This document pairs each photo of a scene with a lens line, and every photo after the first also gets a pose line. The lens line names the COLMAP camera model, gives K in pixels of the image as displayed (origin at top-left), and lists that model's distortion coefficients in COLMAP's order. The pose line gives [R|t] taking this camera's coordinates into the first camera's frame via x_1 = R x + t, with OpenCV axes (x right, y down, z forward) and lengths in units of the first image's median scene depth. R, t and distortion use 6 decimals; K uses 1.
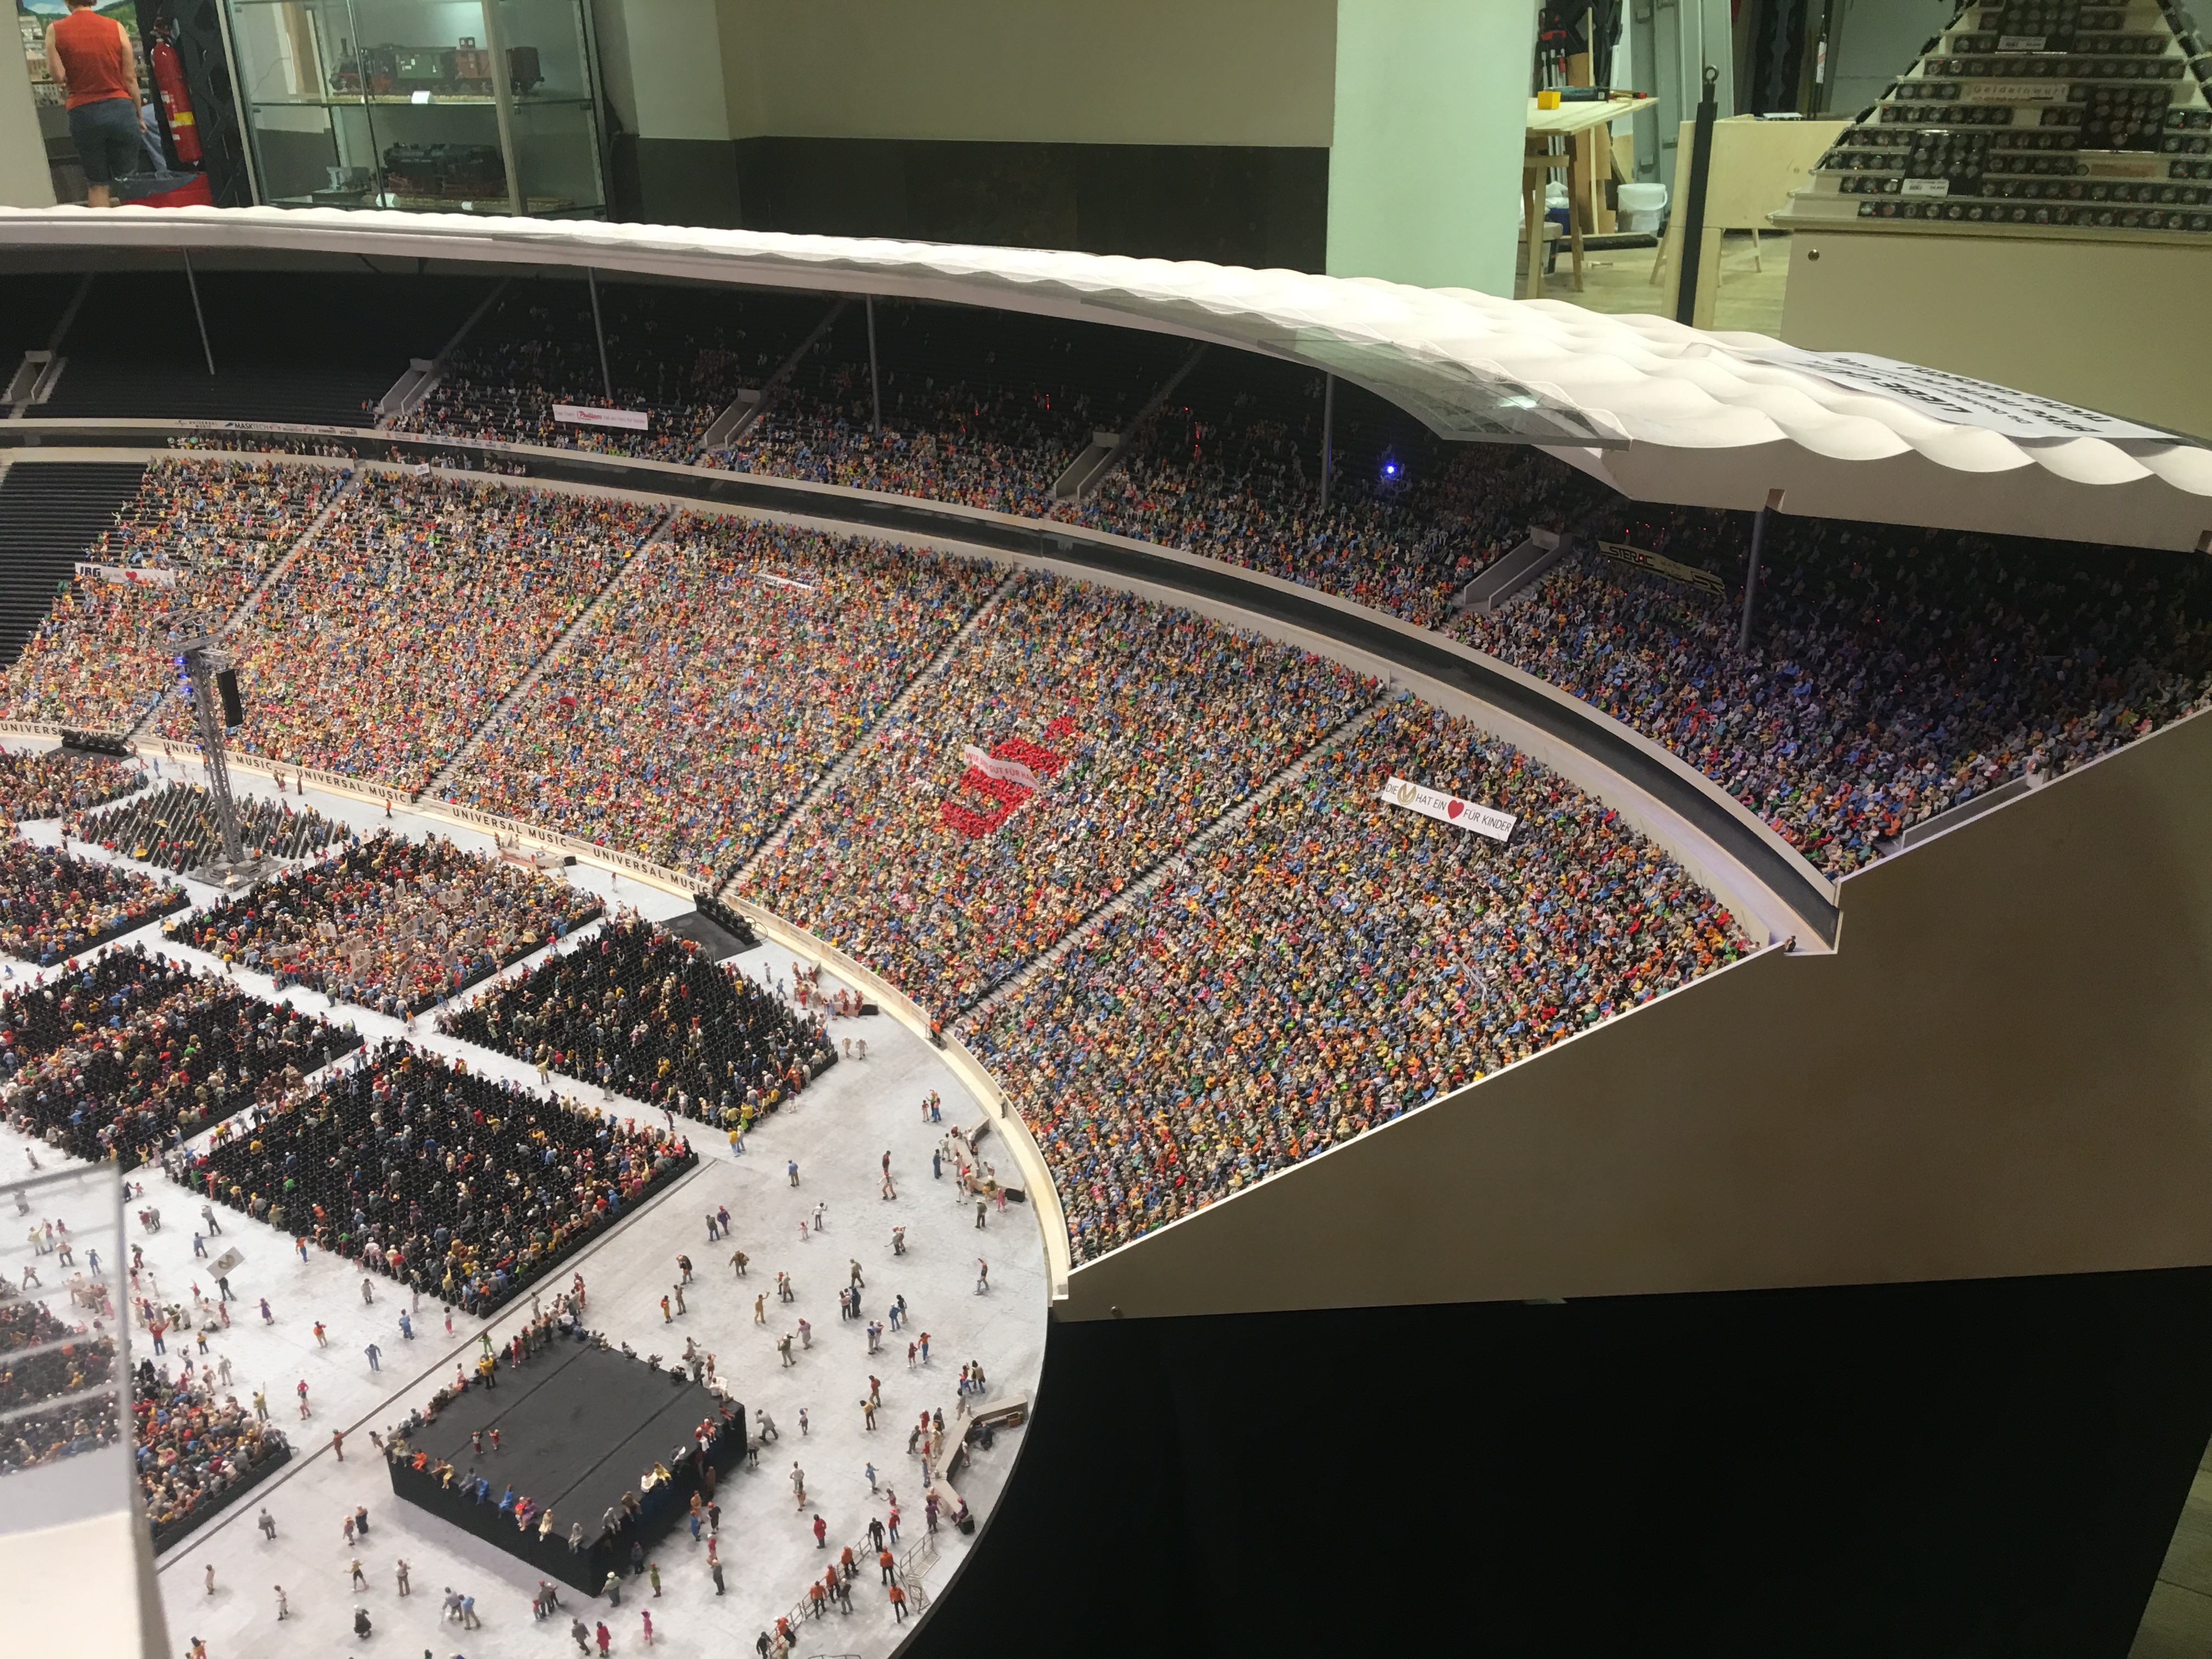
lens RADIAL K [[1878.0, 0, 1097.2], [0, 1878.0, 816.9], [0, 0, 1]] dist [0.106018, -0.161782]
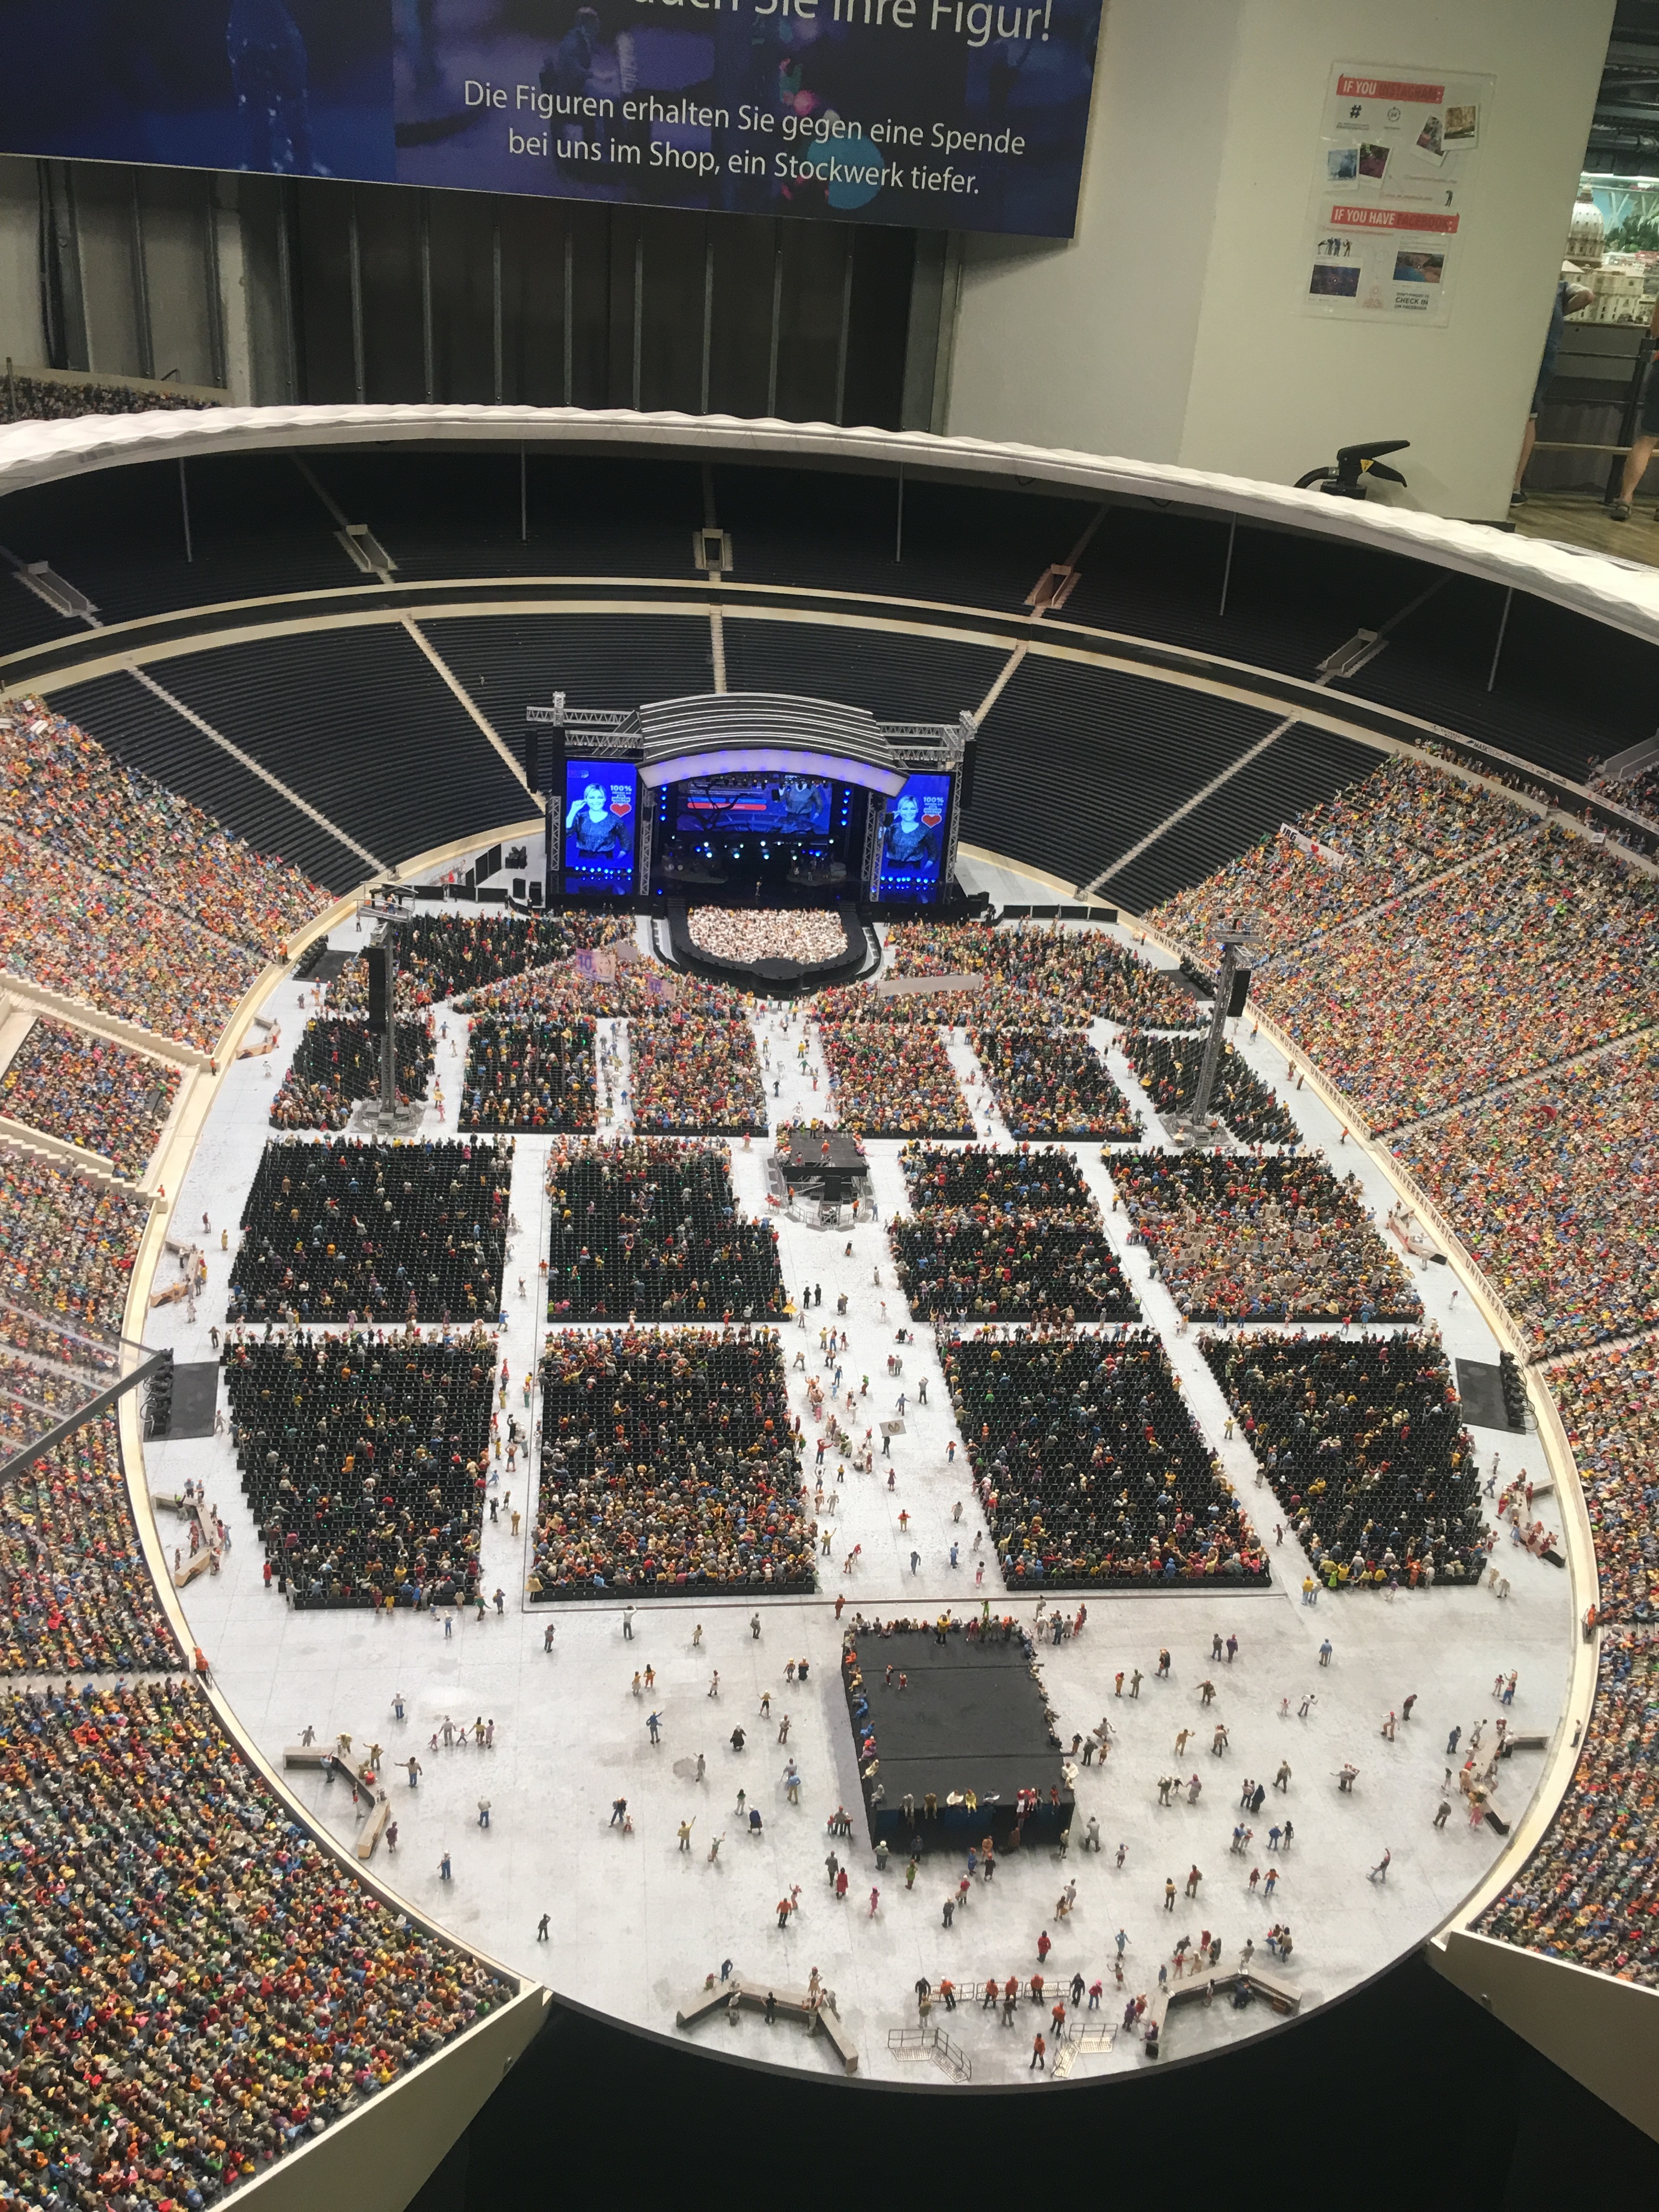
lens RADIAL K [[1878.0, 0, 828.4], [0, 1878.0, 1098.3], [0, 0, 1]] dist [0.106018, -0.161782]
pose [[0.606202, 0.407677, -0.682875, 0.202684], [-0.394218, 0.899750, 0.187197, -0.130369], [0.690732, 0.155722, 0.706144, 0.059599]]
